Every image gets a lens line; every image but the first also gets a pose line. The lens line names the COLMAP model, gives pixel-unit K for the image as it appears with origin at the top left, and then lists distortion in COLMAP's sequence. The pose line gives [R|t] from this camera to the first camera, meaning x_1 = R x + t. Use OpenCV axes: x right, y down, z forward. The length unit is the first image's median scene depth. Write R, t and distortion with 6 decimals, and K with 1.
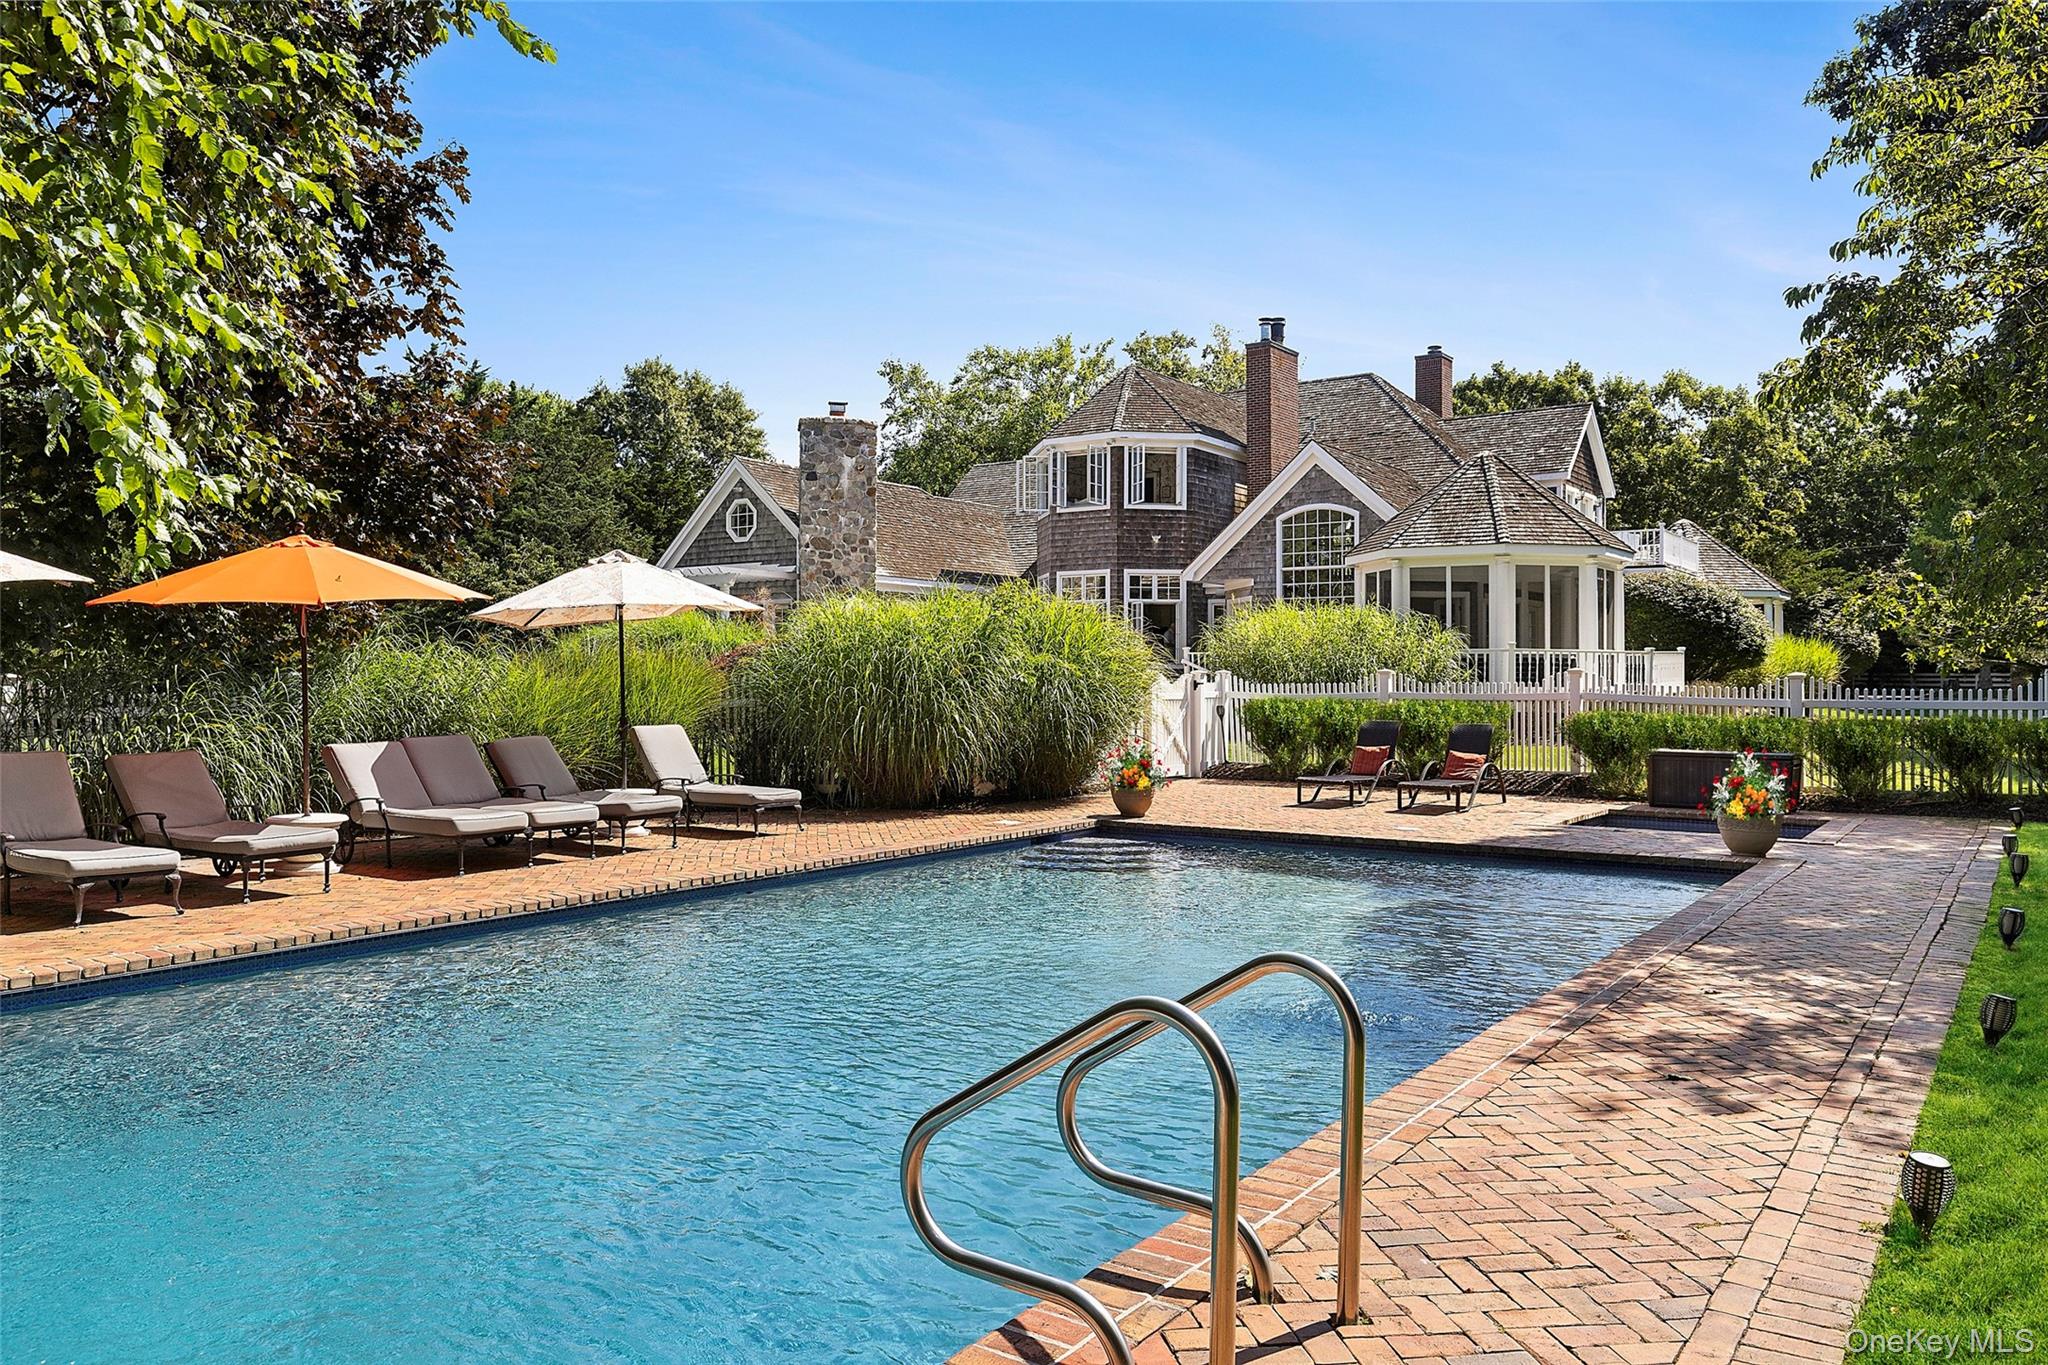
lens RADIAL K [[1438.7, 0, 1027.1], [0, 1438.7, 682.0], [0, 0, 1]] dist [0.007504, 0.002084]
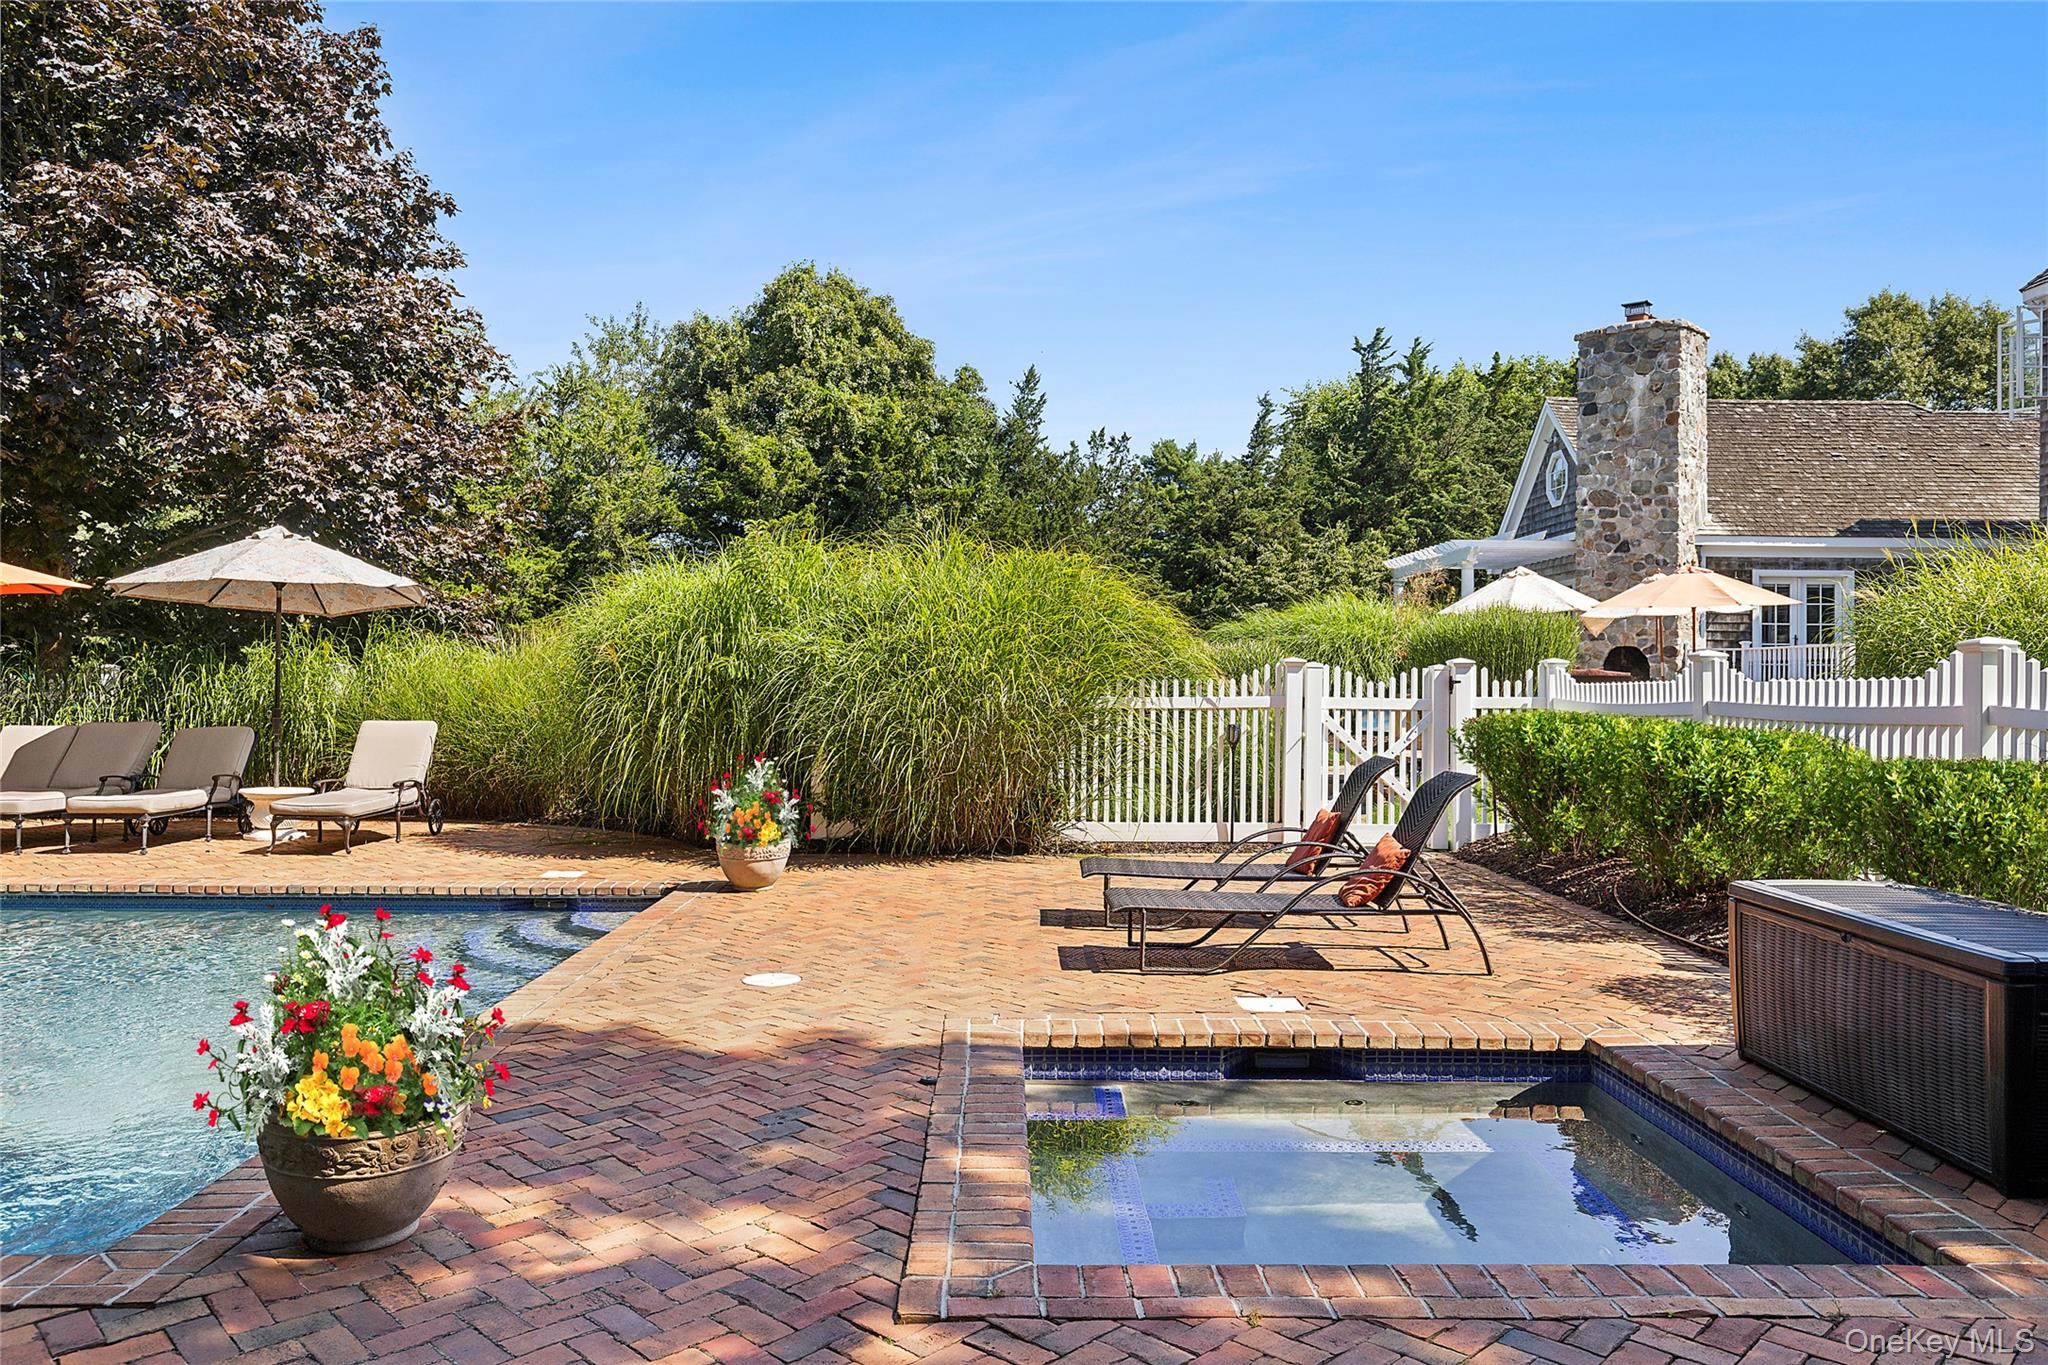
lens RADIAL K [[1438.7, 0, 1023.2], [0, 1438.7, 679.8], [0, 0, 1]] dist [0.007504, 0.002084]
pose [[0.589543, 0.002324, -0.807733, 0.278887], [-0.008470, 0.999959, -0.003305, 0.001928], [0.807692, 0.008790, 0.589539, 0.323352]]
